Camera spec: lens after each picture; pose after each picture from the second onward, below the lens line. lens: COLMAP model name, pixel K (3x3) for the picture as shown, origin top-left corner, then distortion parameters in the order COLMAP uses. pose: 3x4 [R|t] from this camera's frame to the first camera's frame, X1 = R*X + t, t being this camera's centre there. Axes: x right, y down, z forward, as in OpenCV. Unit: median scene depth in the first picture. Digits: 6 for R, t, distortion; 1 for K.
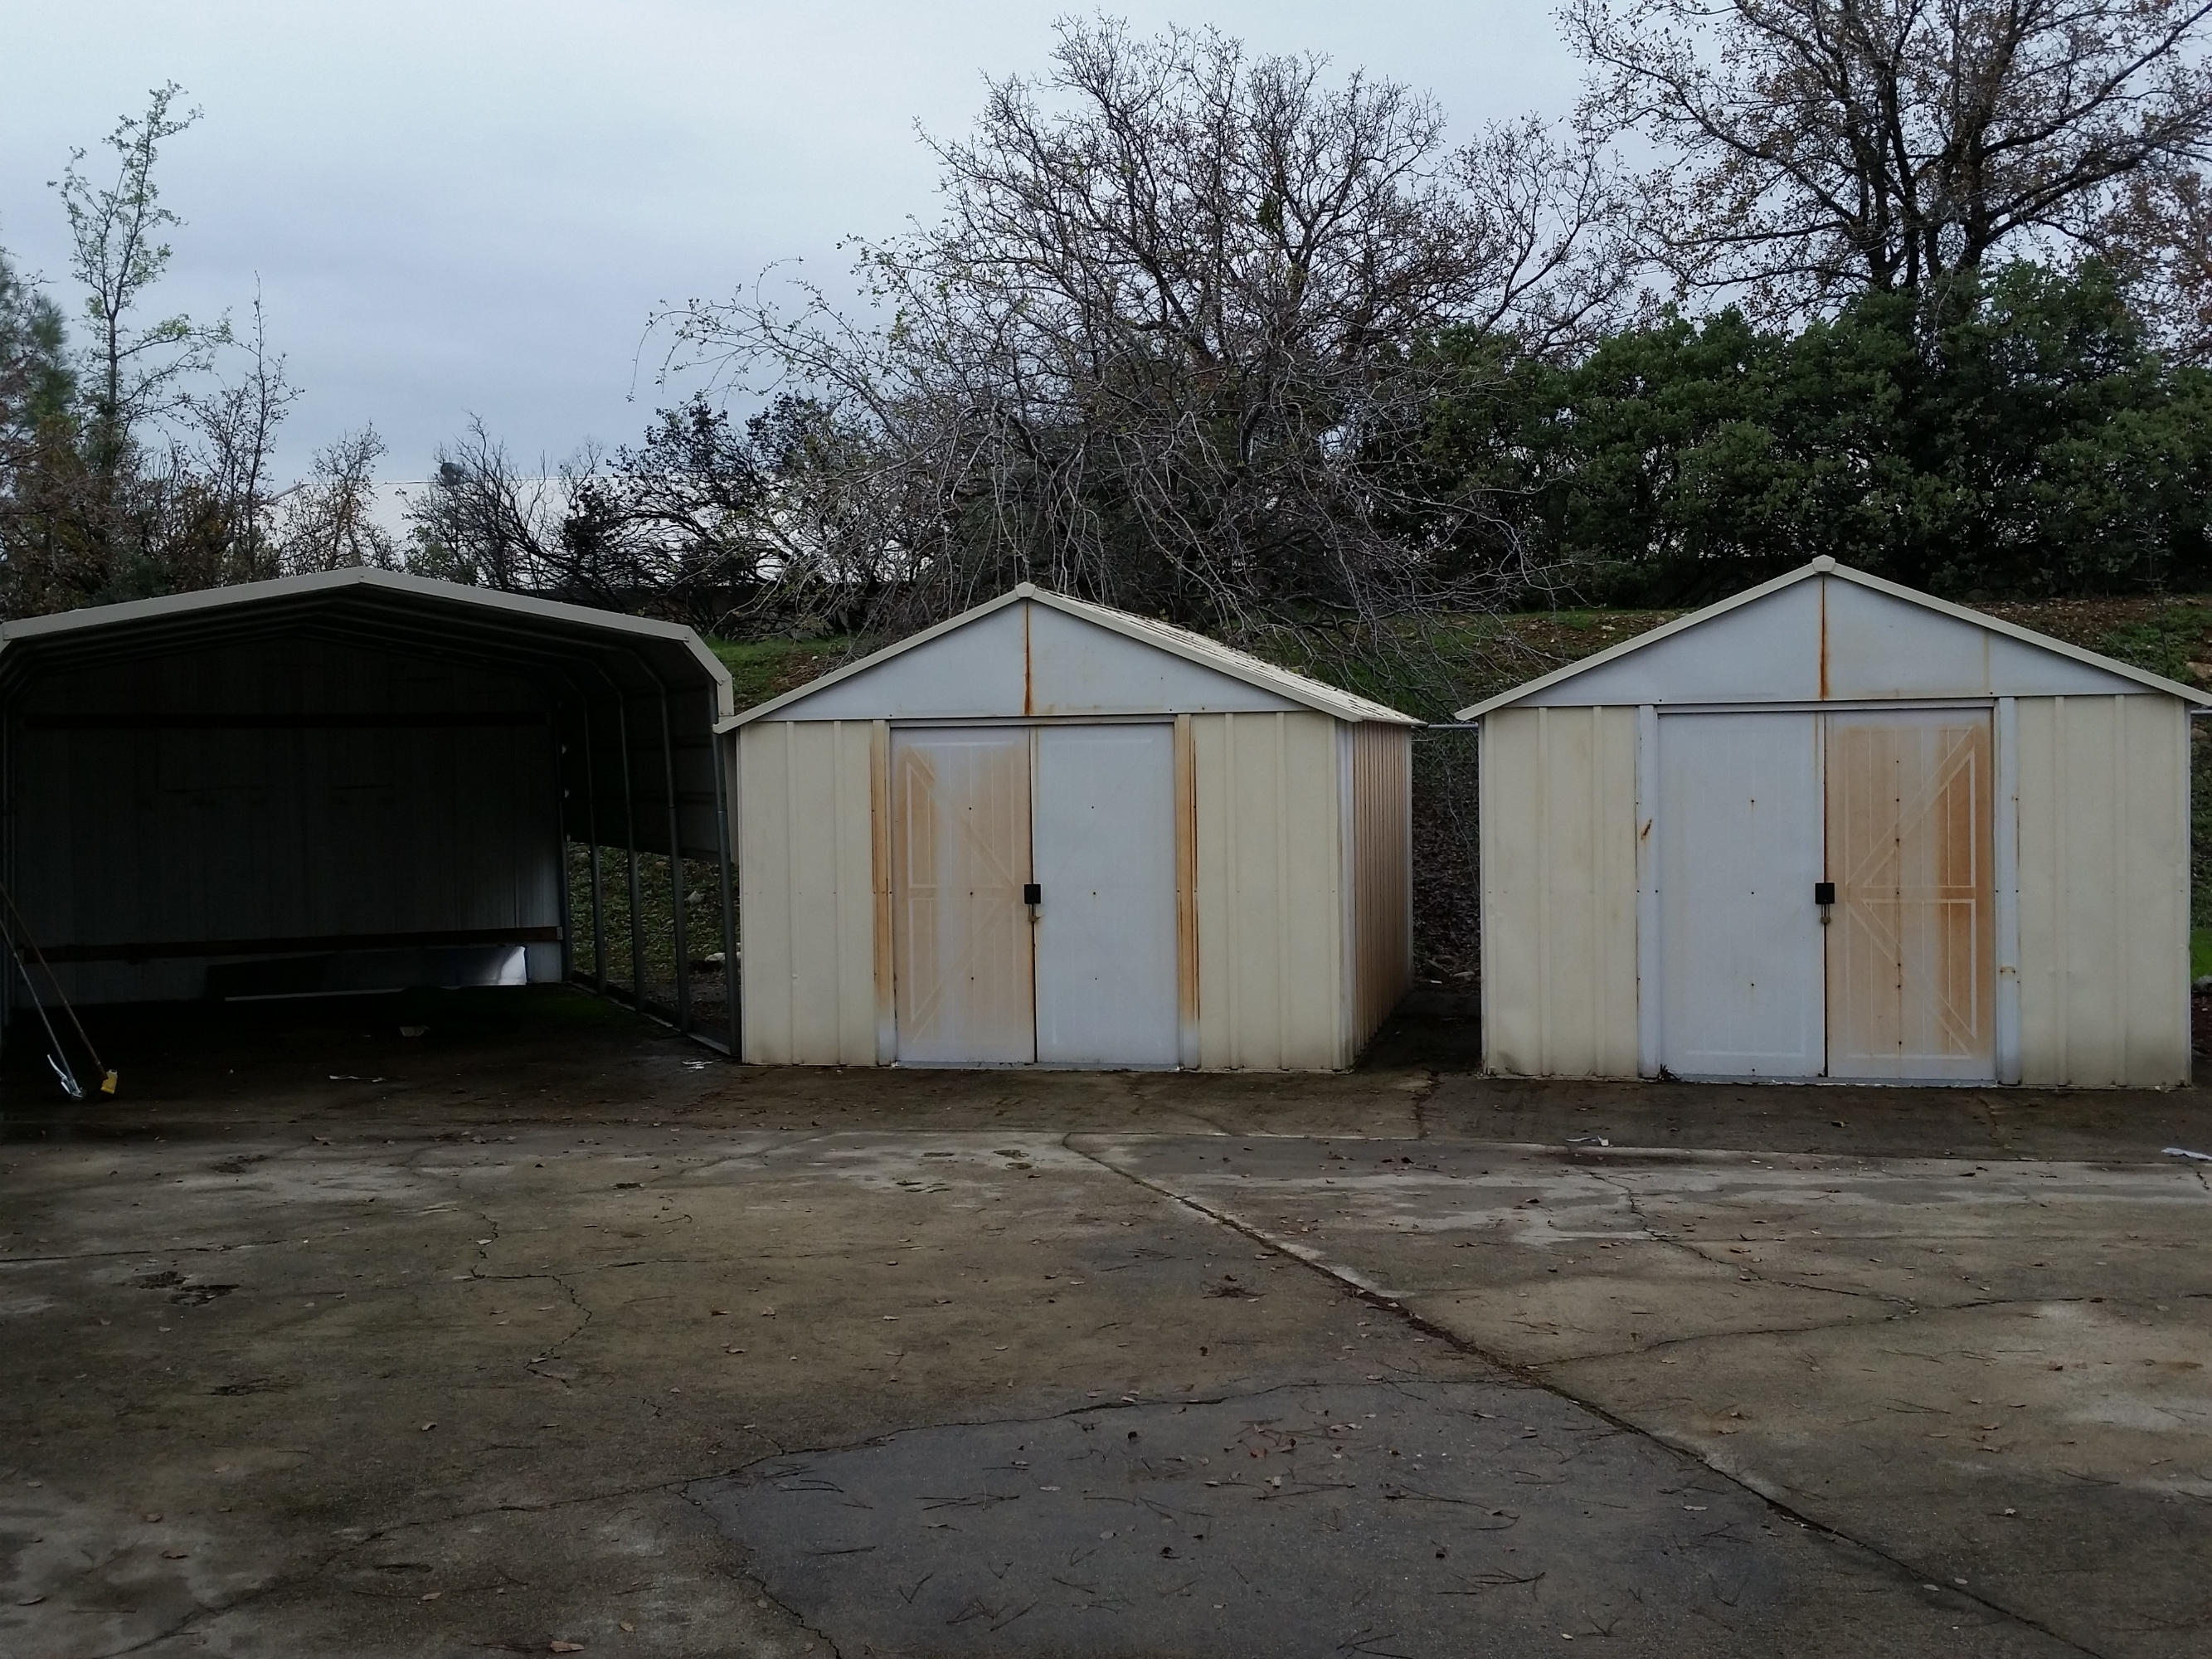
lens RADIAL K [[2391.0, 0, 1106.0], [0, 2391.0, 829.5], [0, 0, 1]] dist [0.175509, -0.453557]
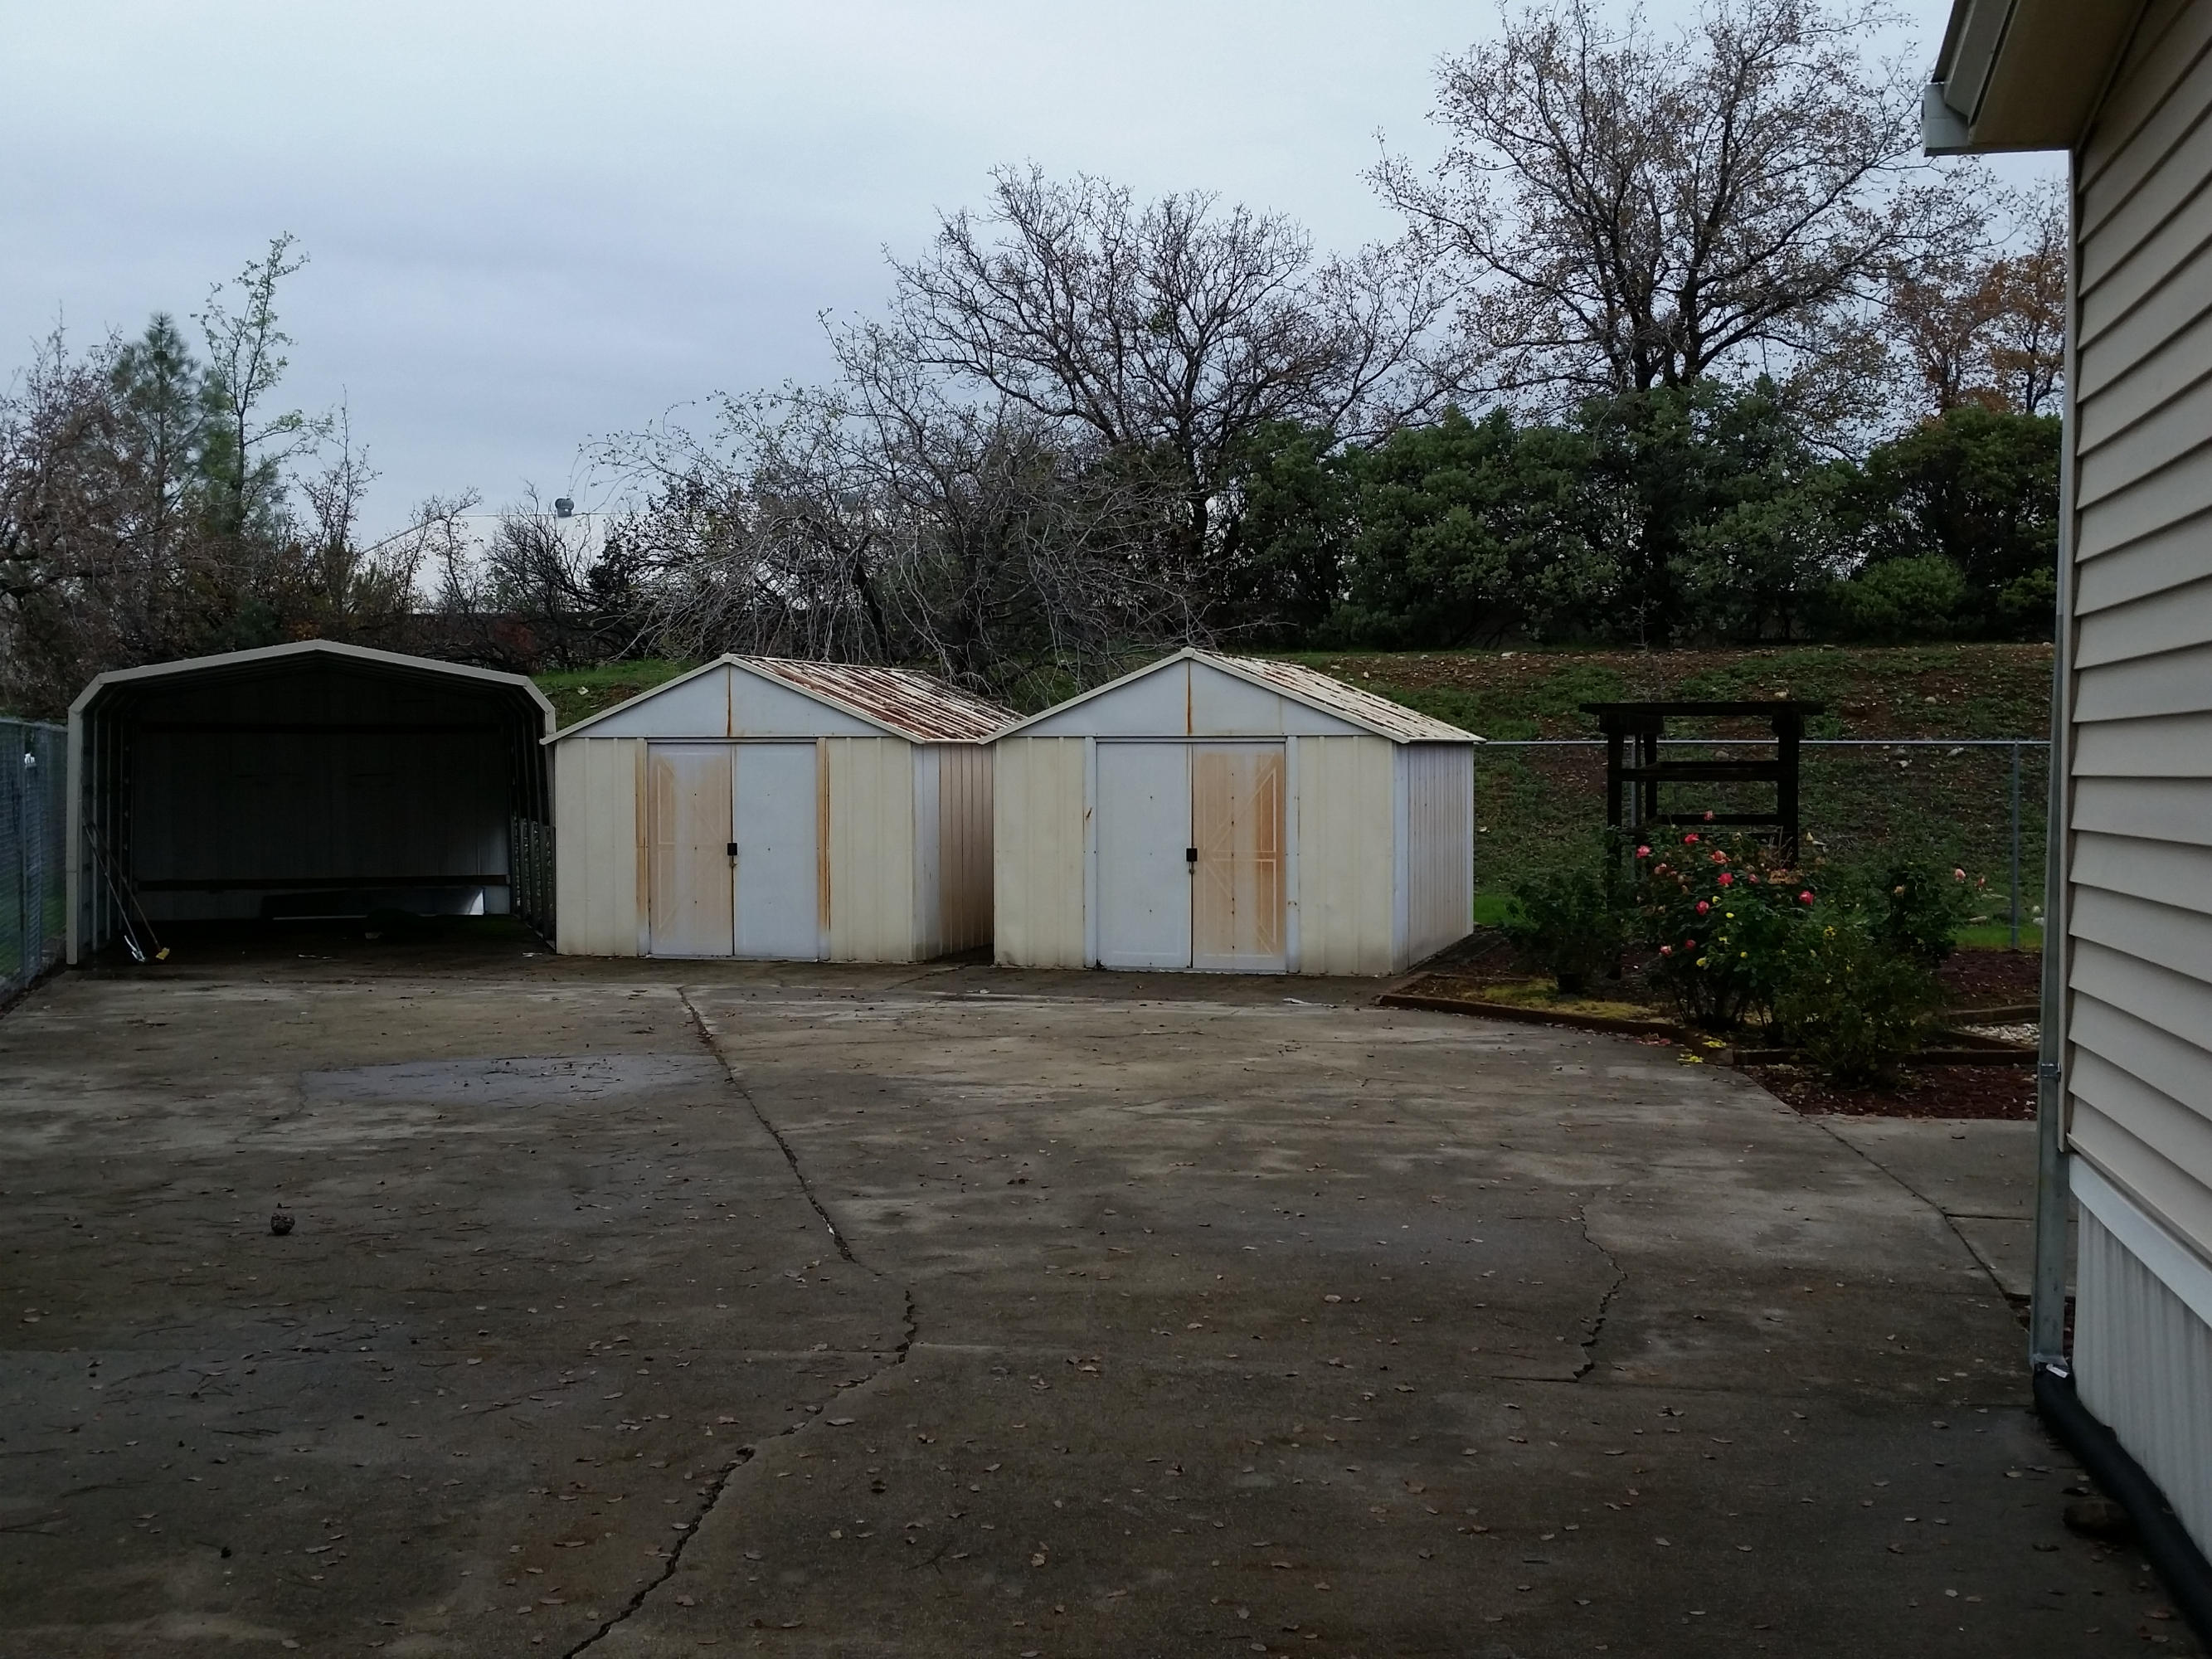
lens RADIAL K [[2338.5, 0, 1106.0], [0, 2338.5, 829.5], [0, 0, 1]] dist [0.063729, -0.046901]
pose [[0.997609, 0.016004, -0.067233, 0.311607], [-0.015806, 0.999869, 0.003479, 0.004450], [0.067280, -0.002408, 0.997731, -0.513277]]
